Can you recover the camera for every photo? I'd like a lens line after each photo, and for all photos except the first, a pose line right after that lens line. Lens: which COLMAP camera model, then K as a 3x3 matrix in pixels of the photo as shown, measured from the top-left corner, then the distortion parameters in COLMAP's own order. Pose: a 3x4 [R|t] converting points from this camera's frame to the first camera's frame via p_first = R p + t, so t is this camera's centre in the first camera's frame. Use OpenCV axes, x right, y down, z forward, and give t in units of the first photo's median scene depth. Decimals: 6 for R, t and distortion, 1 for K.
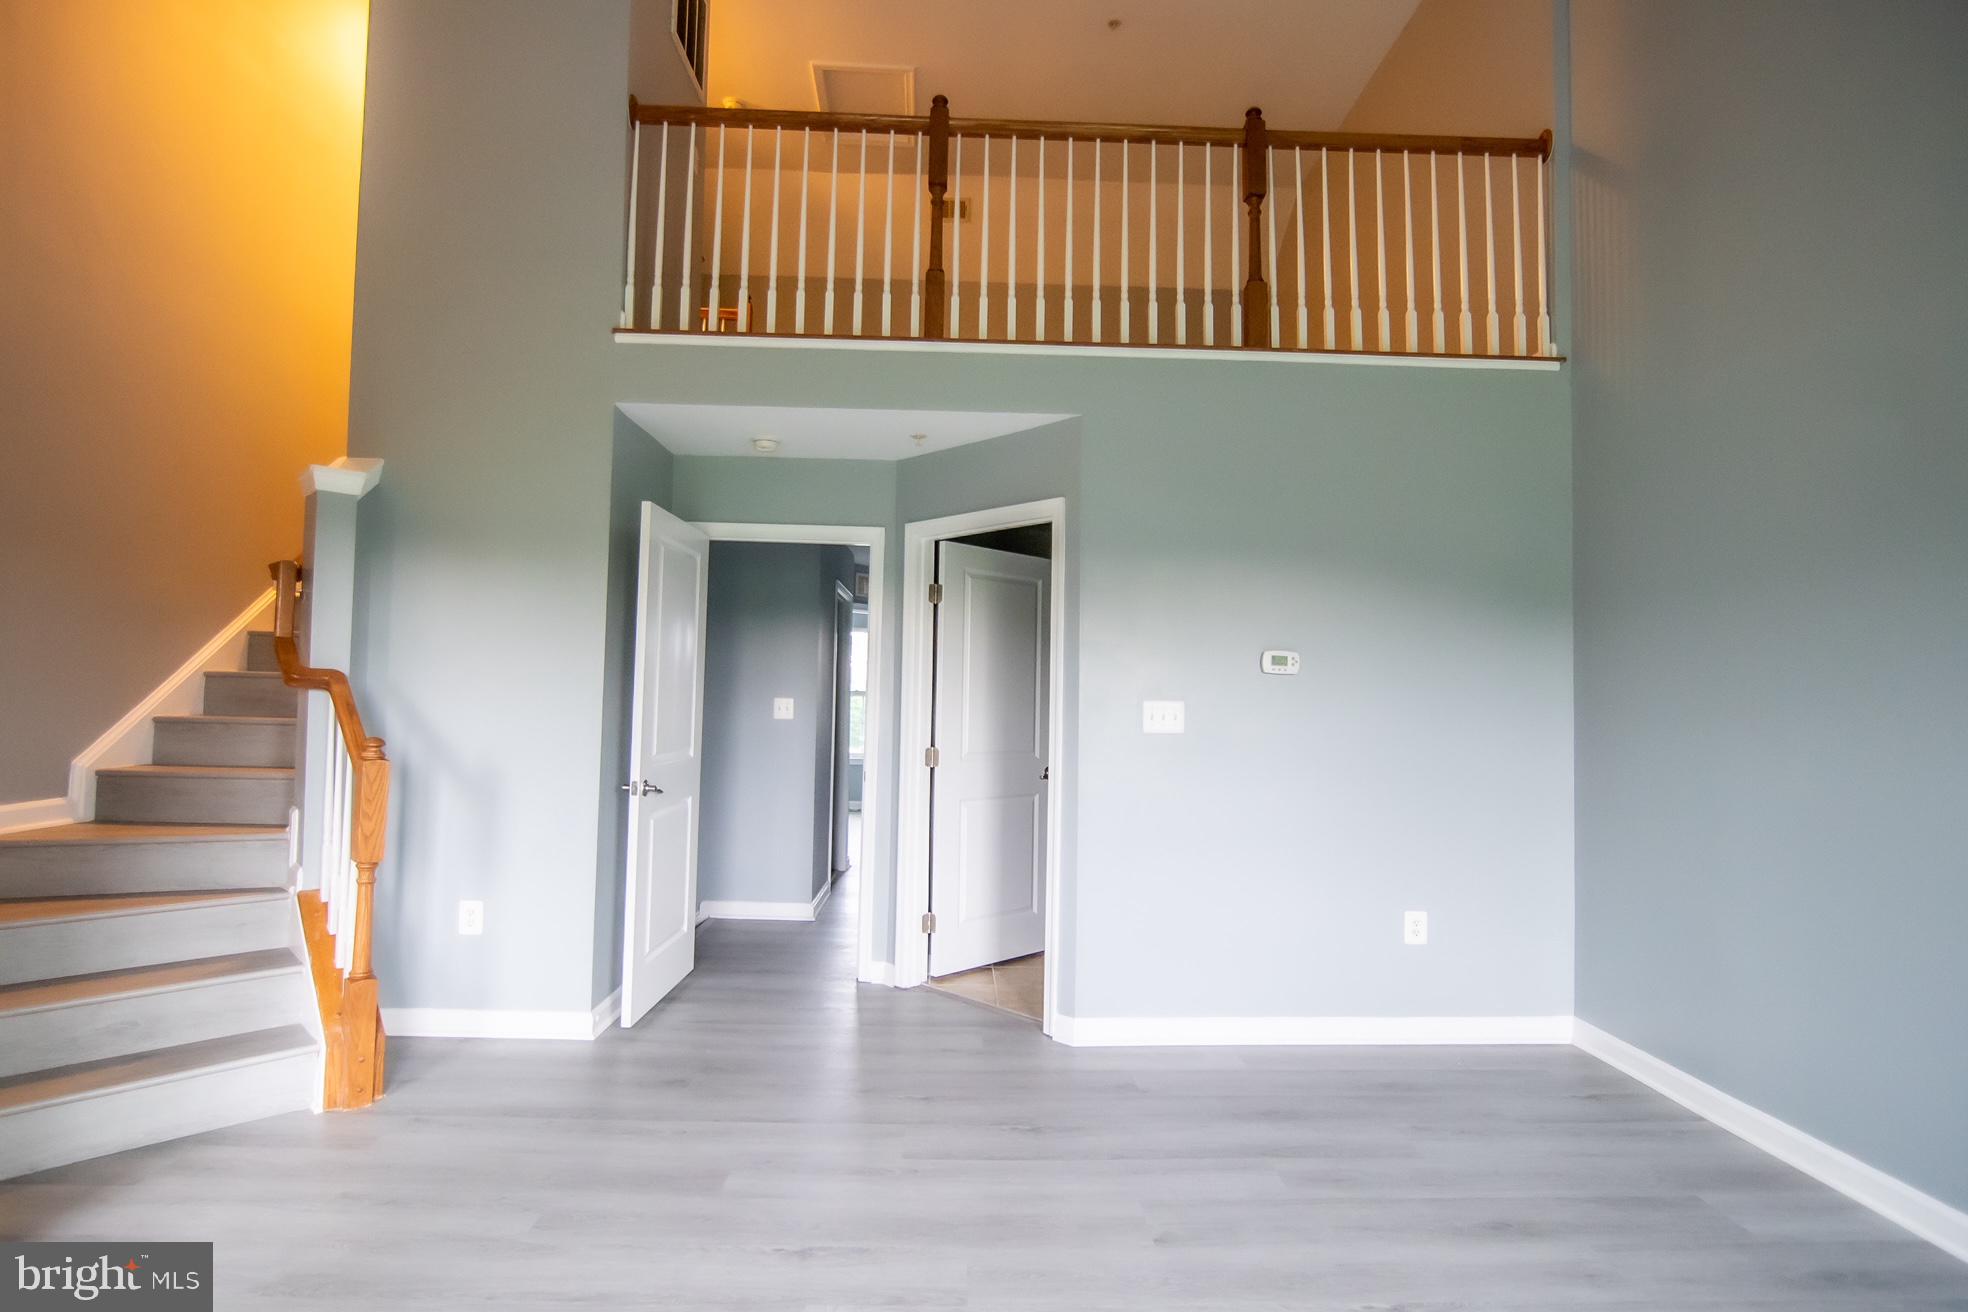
lens RADIAL K [[954.4, 0, 985.5], [0, 954.4, 657.5], [0, 0, 1]] dist [-0.026021, -0.000529]
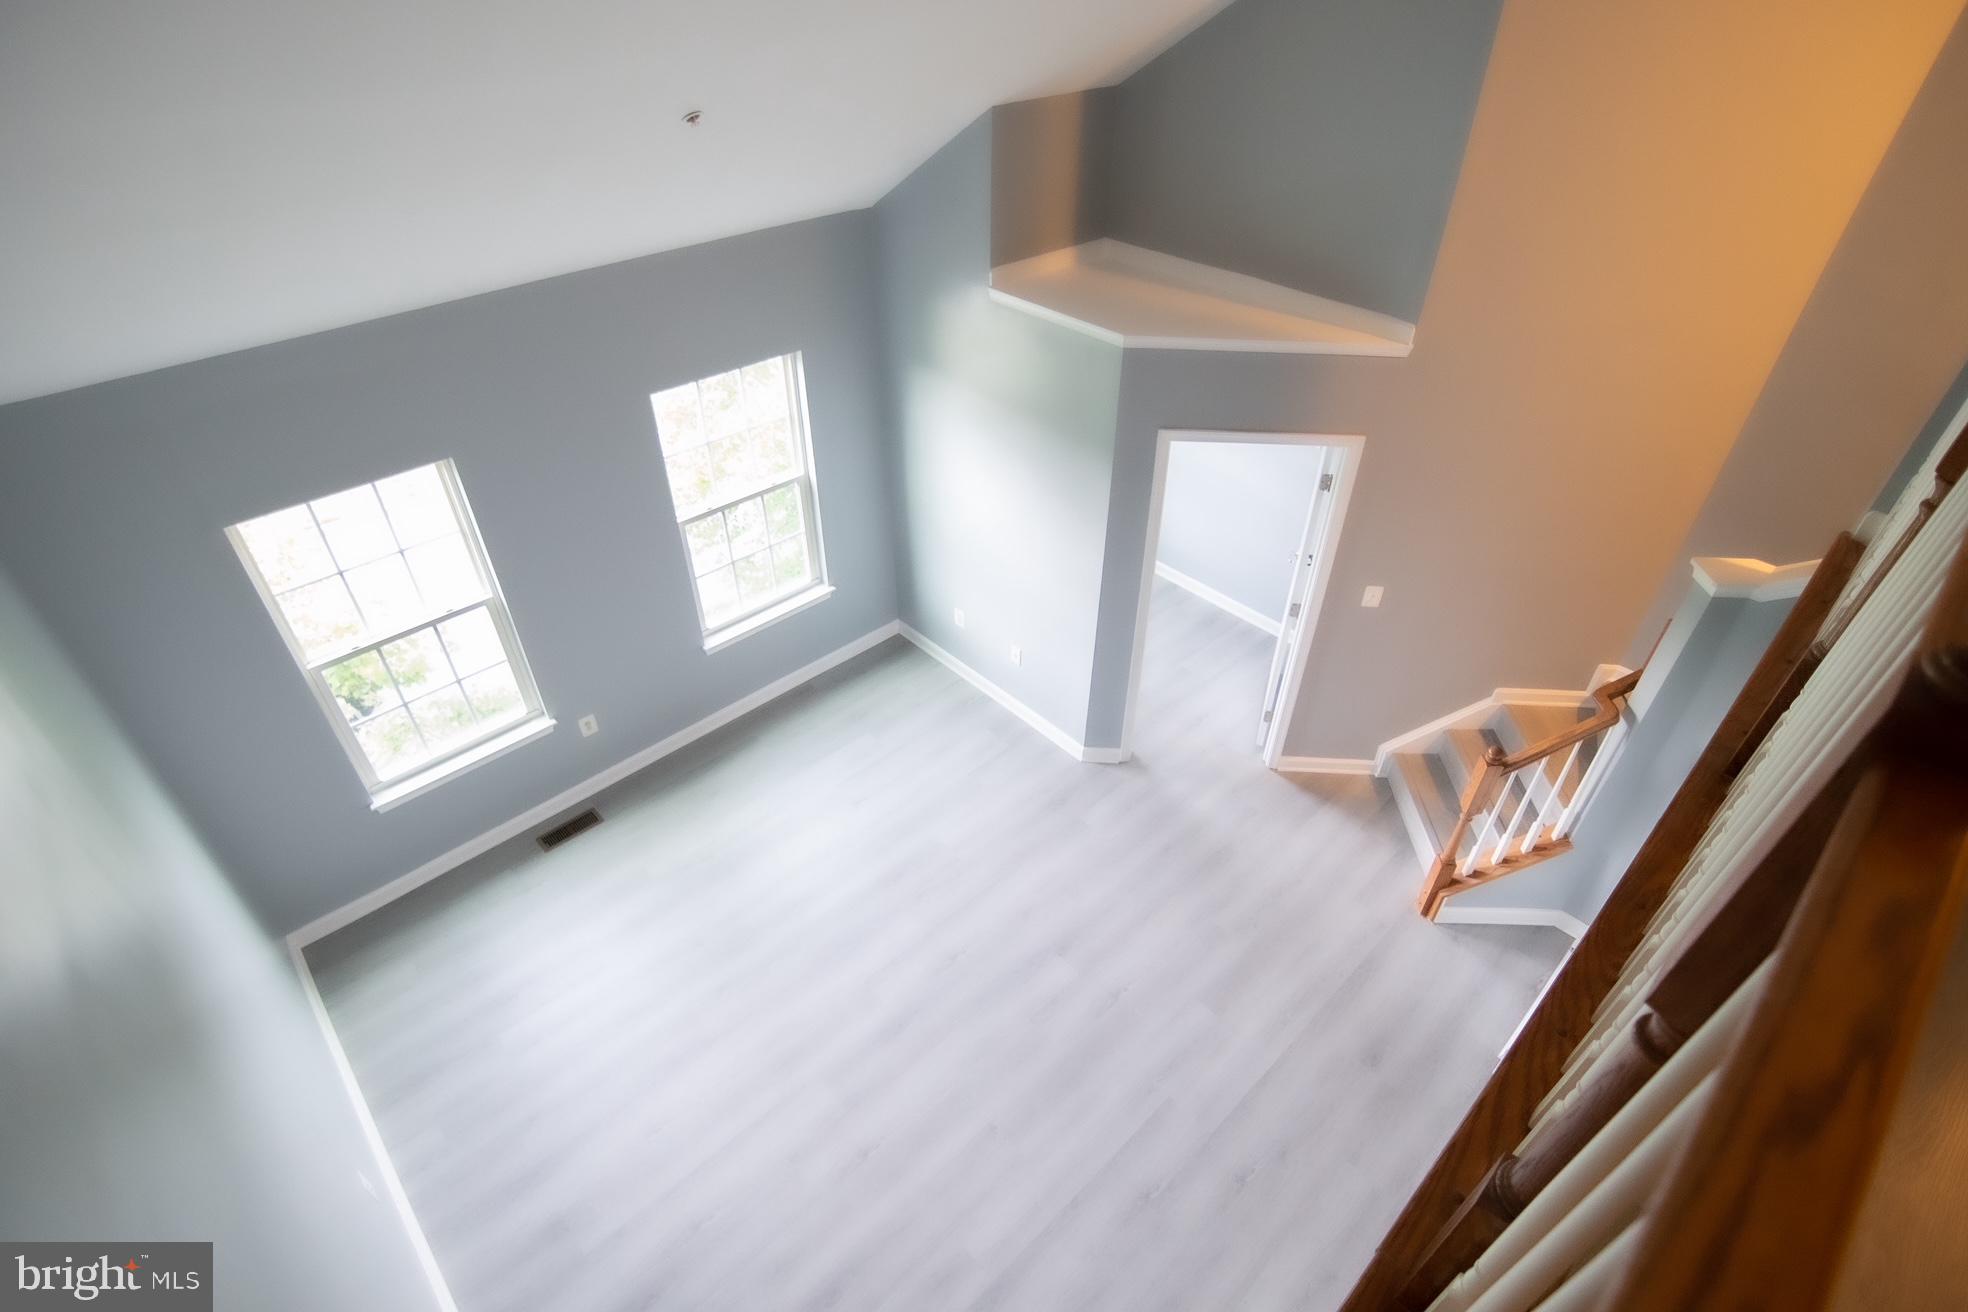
lens RADIAL K [[954.4, 0, 985.4], [0, 954.4, 665.4], [0, 0, 1]] dist [-0.026021, -0.000529]
pose [[-0.740422, 0.407570, -0.534473, 0.618443], [0.014745, 0.804837, 0.593313, -0.877585], [0.671981, 0.431421, -0.601928, 1.326995]]
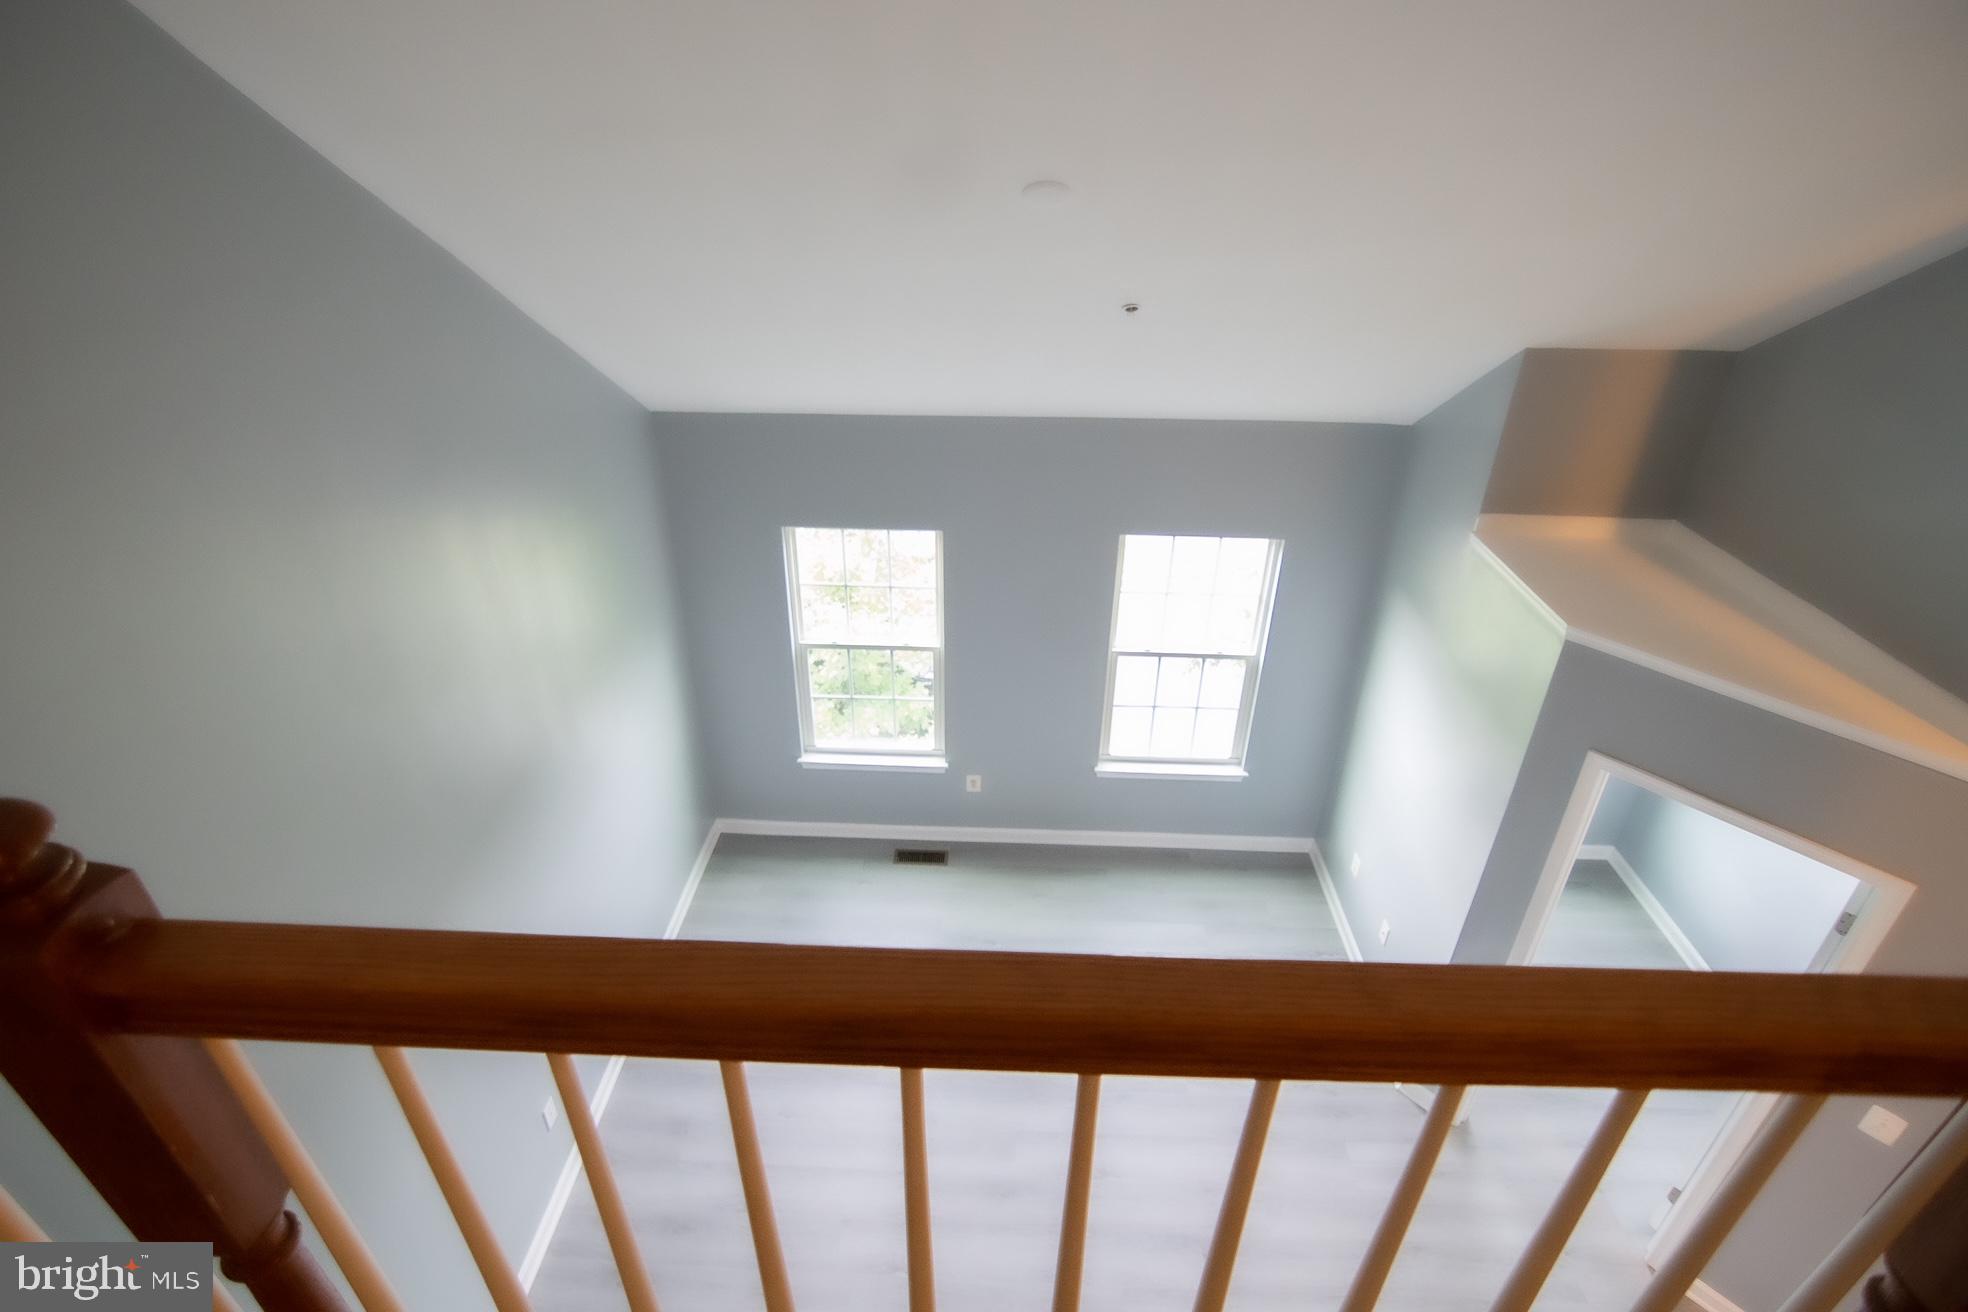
lens RADIAL K [[954.4, 0, 977.6], [0, 954.4, 668.5], [0, 0, 1]] dist [-0.026021, -0.000529]
pose [[-0.998083, -0.050702, 0.035480, 0.186868], [-0.028430, 0.884935, 0.464846, -0.898975], [-0.054966, 0.462947, -0.884680, 1.484272]]
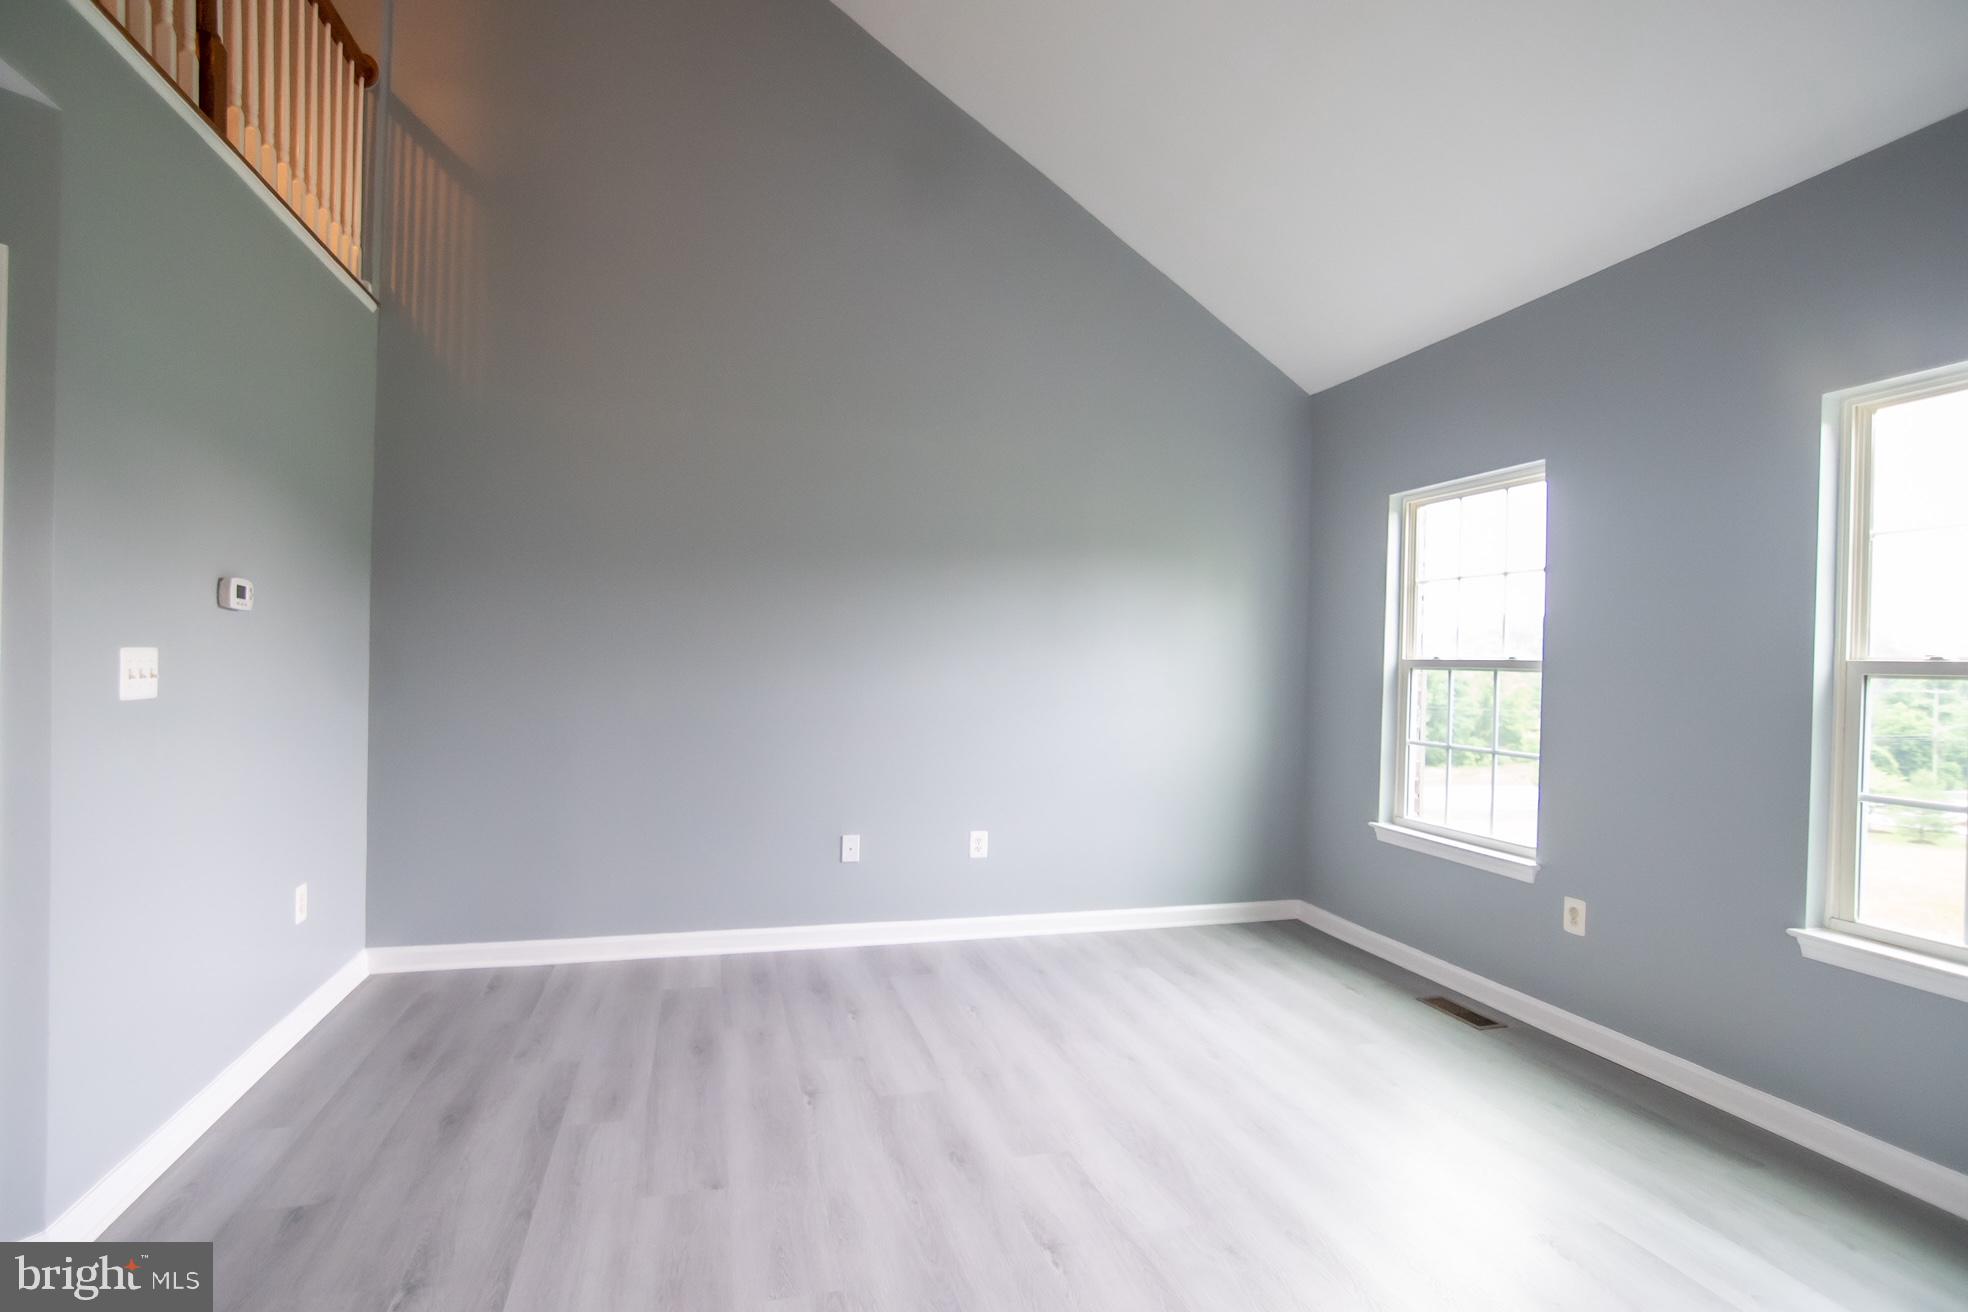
lens RADIAL K [[954.4, 0, 983.0], [0, 954.4, 658.2], [0, 0, 1]] dist [-0.026021, -0.000529]
pose [[-0.249993, -0.019689, 0.968047, -0.696561], [-0.073123, 0.997322, 0.001401, 0.014212], [-0.965483, -0.070437, -0.250763, 0.804109]]
